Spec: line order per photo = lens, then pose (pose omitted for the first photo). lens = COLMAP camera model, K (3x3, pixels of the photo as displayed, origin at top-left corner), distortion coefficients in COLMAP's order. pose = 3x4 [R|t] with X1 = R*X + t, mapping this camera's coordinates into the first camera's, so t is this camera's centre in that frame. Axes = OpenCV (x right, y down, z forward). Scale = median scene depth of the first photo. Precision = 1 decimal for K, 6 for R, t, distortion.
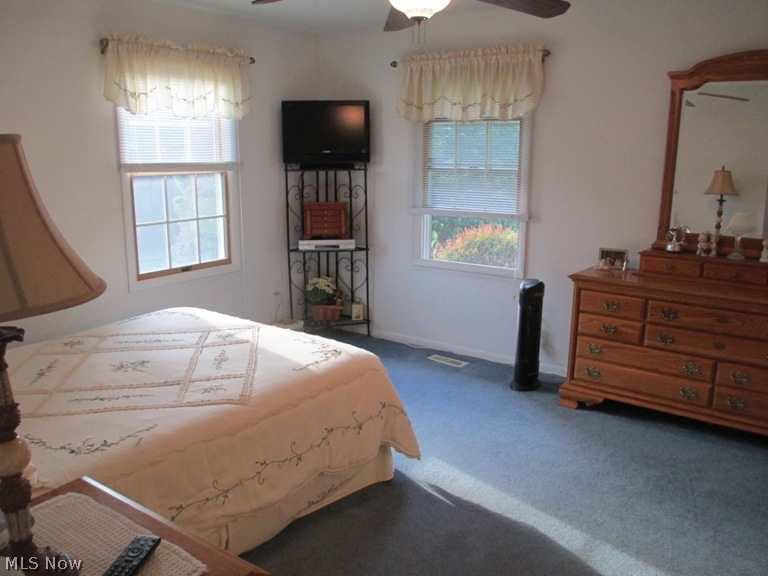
lens RADIAL K [[655.9, 0, 380.3], [0, 655.9, 287.3], [0, 0, 1]] dist [-0.038729, 0.016508]
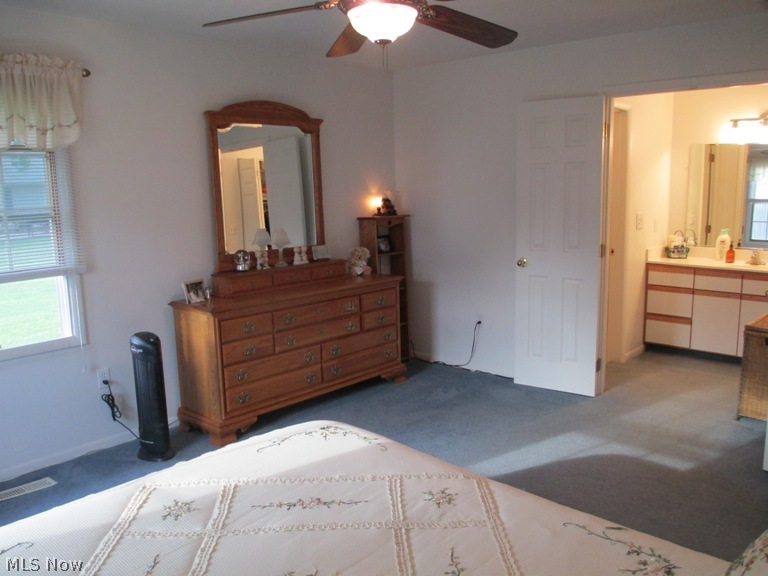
lens RADIAL K [[655.9, 0, 380.3], [0, 655.9, 287.3], [0, 0, 1]] dist [-0.038729, 0.016508]
pose [[0.112382, -0.165463, 0.979792, -0.656662], [0.238567, 0.961691, 0.135043, -0.128429], [-0.964601, 0.218570, 0.147551, 0.638968]]
